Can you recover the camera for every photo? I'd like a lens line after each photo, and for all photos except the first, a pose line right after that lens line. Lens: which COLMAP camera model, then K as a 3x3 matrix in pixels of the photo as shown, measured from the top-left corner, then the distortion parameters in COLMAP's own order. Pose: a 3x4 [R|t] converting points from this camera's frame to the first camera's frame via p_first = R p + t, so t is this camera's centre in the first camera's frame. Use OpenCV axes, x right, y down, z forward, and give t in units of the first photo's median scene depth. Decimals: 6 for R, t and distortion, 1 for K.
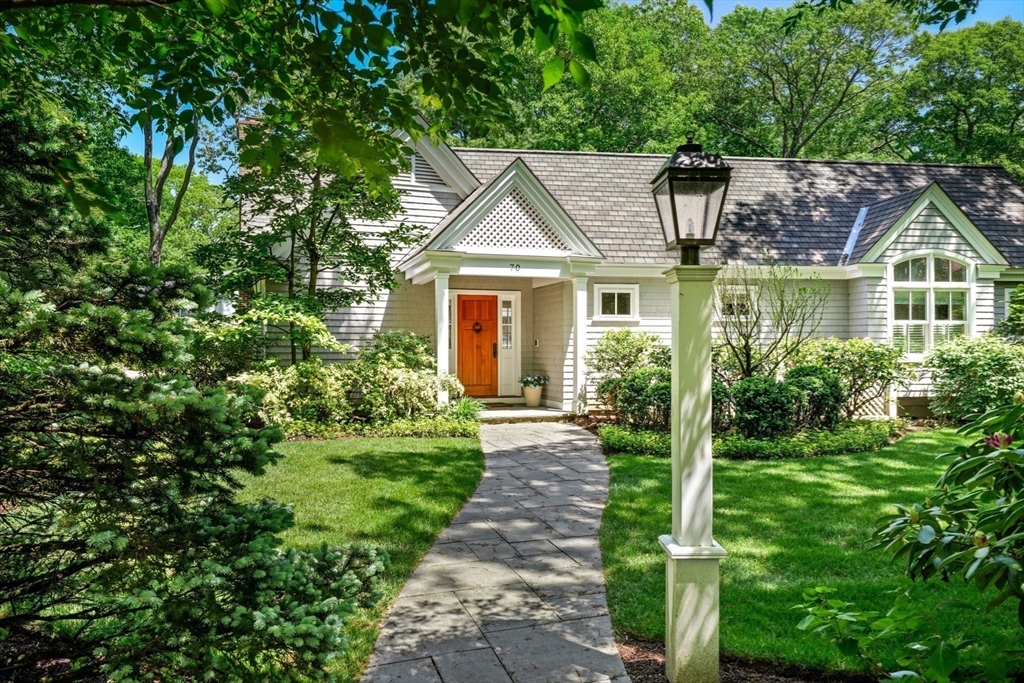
lens RADIAL K [[706.8, 0, 512.0], [0, 706.8, 341.5], [0, 0, 1]] dist [-0.002812, 0.001569]
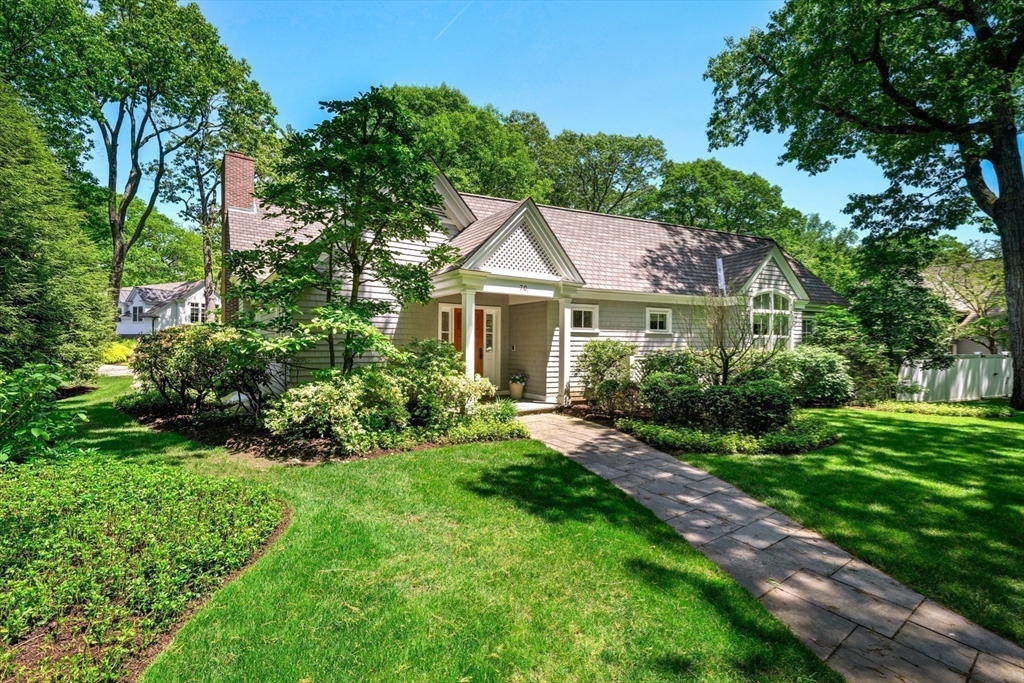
lens RADIAL K [[442.2, 0, 516.3], [0, 442.2, 342.9], [0, 0, 1]] dist [-0.001377, -0.000174]
pose [[0.957543, 0.008595, 0.288163, -0.213921], [-0.011284, 0.999907, 0.007672, -0.014832], [-0.288070, -0.010597, 0.957551, 0.259639]]
